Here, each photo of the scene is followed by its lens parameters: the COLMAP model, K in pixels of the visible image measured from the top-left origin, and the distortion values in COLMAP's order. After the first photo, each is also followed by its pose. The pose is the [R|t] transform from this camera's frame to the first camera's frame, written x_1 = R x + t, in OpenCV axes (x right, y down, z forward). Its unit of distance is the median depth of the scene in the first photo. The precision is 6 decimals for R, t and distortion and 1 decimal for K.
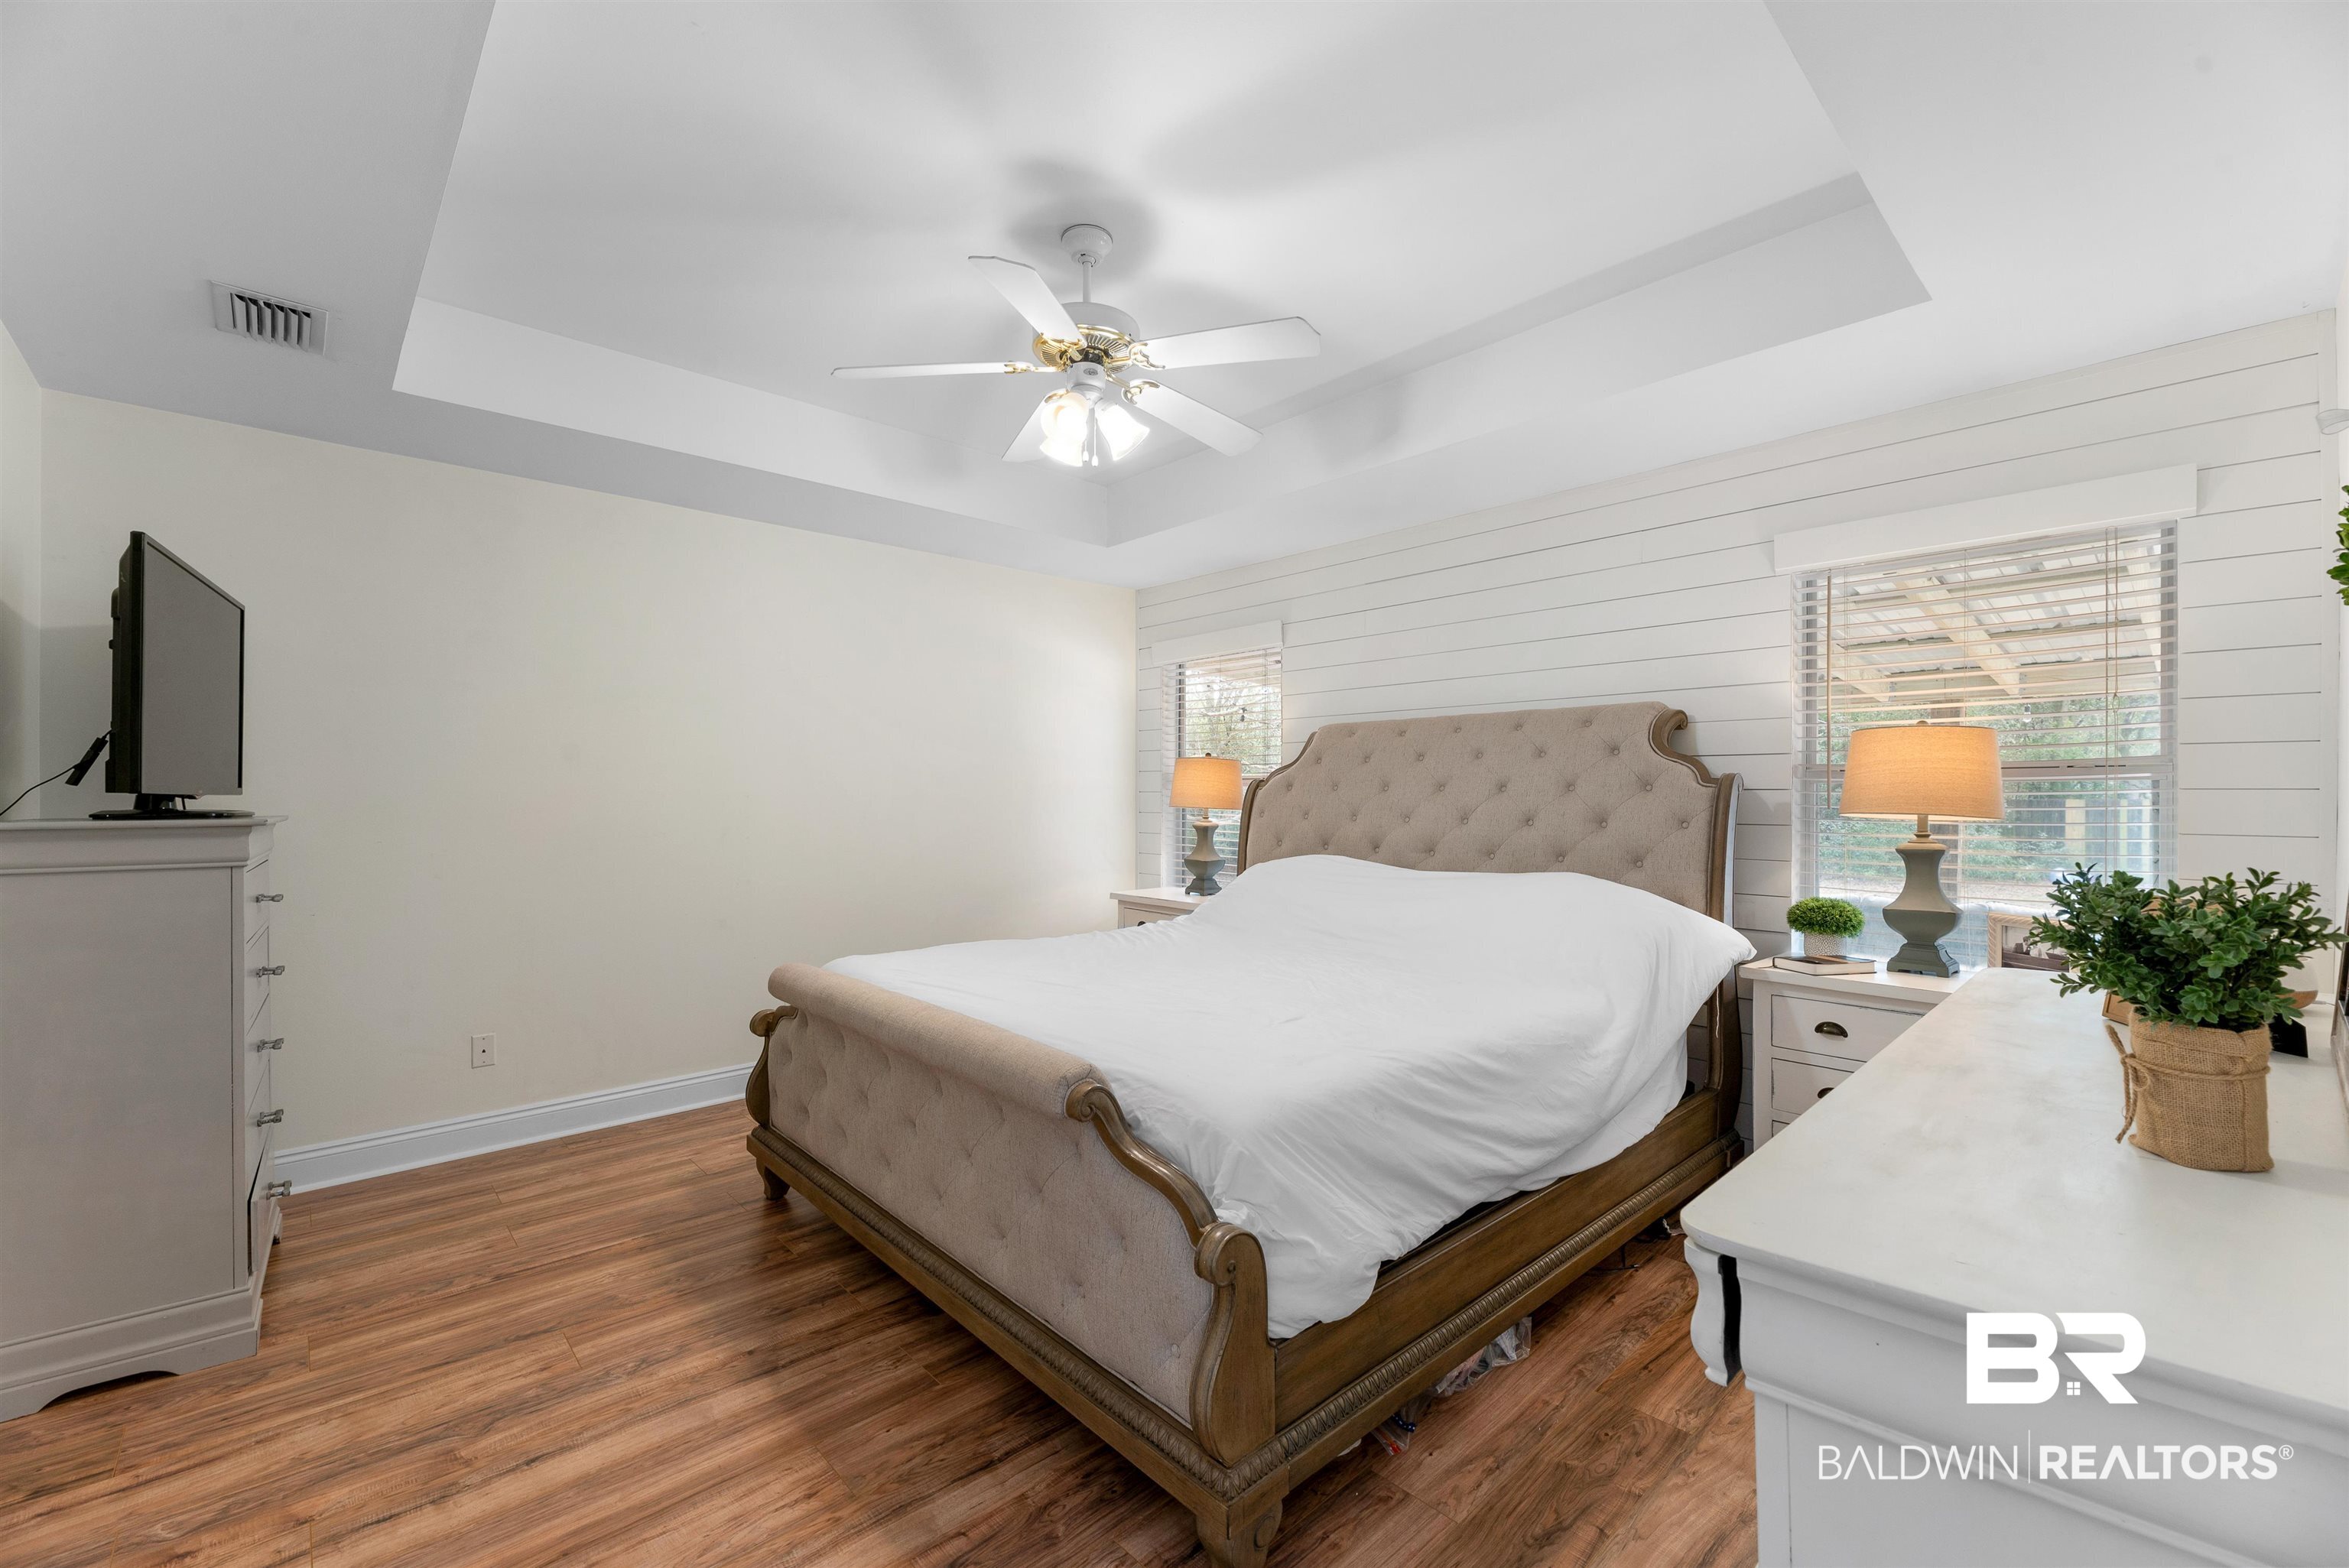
lens RADIAL K [[961.5, 0, 1167.3], [0, 961.5, 792.9], [0, 0, 1]] dist [-0.003995, -0.000851]
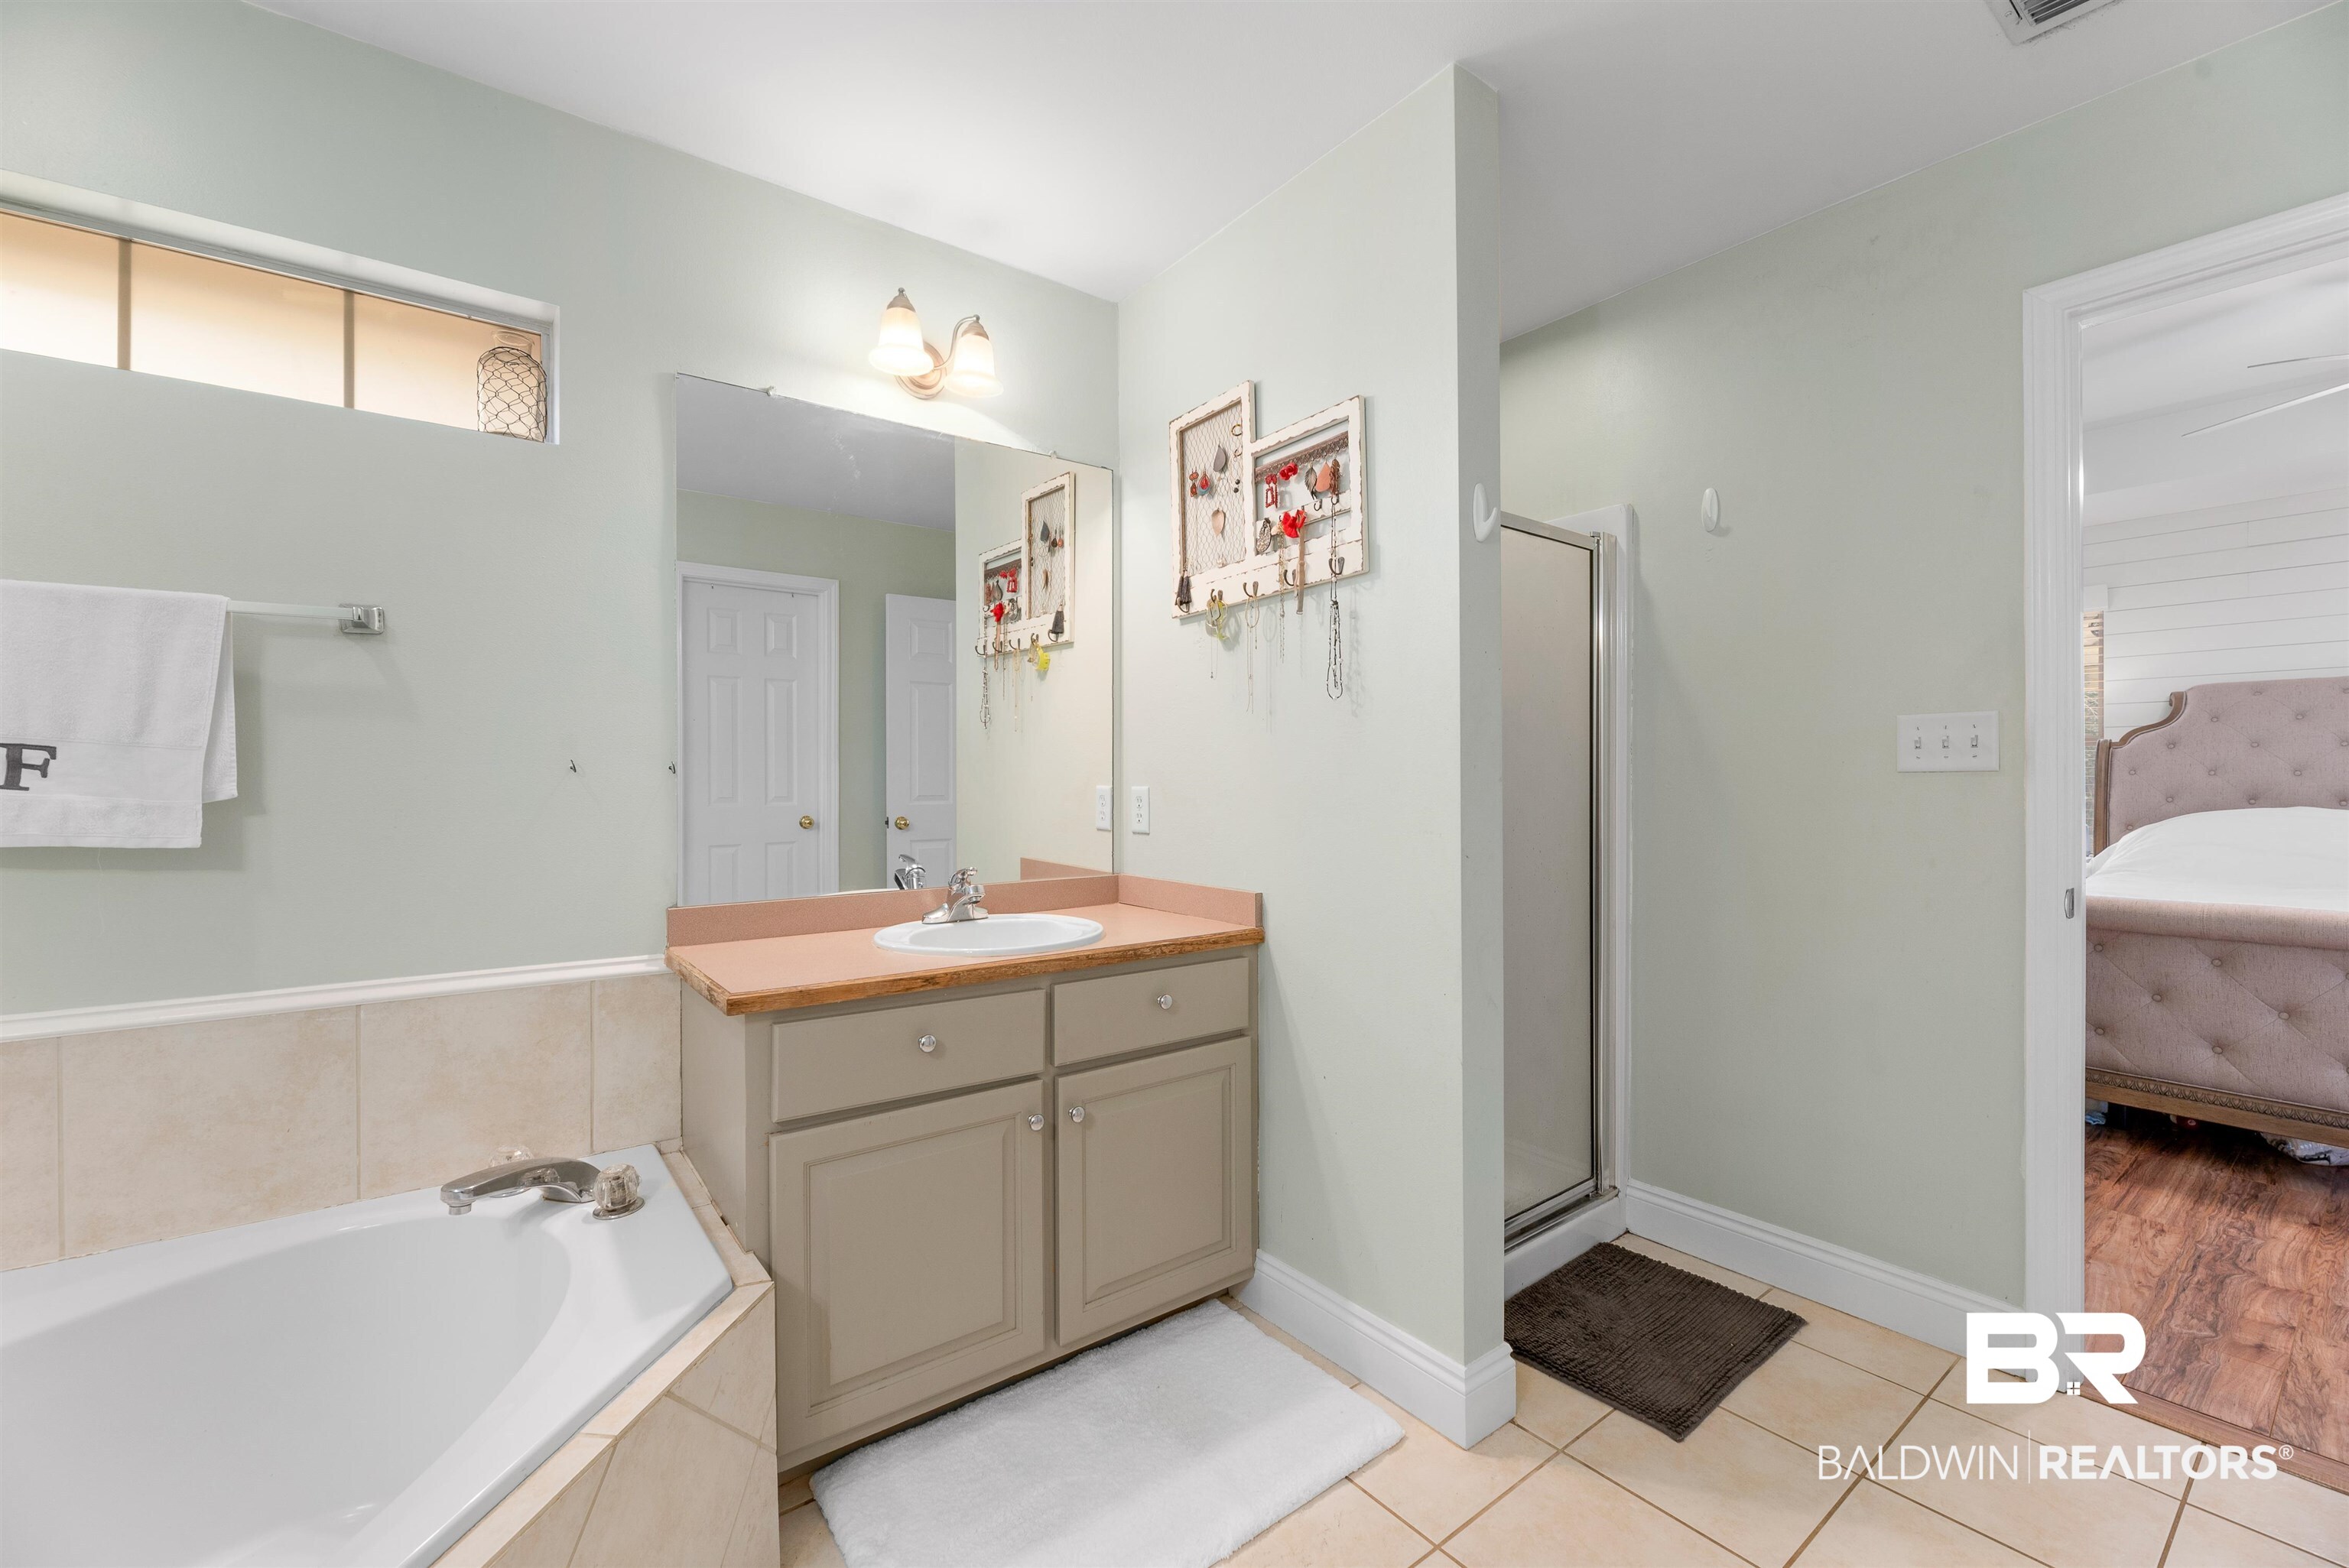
lens RADIAL K [[961.5, 0, 1167.3], [0, 961.5, 792.9], [0, 0, 1]] dist [-0.003995, -0.000851]
pose [[0.995247, -0.003135, -0.097331, -0.850812], [0.003838, 0.999968, 0.007031, 0.033668], [0.097306, -0.007371, 0.995227, -0.120069]]
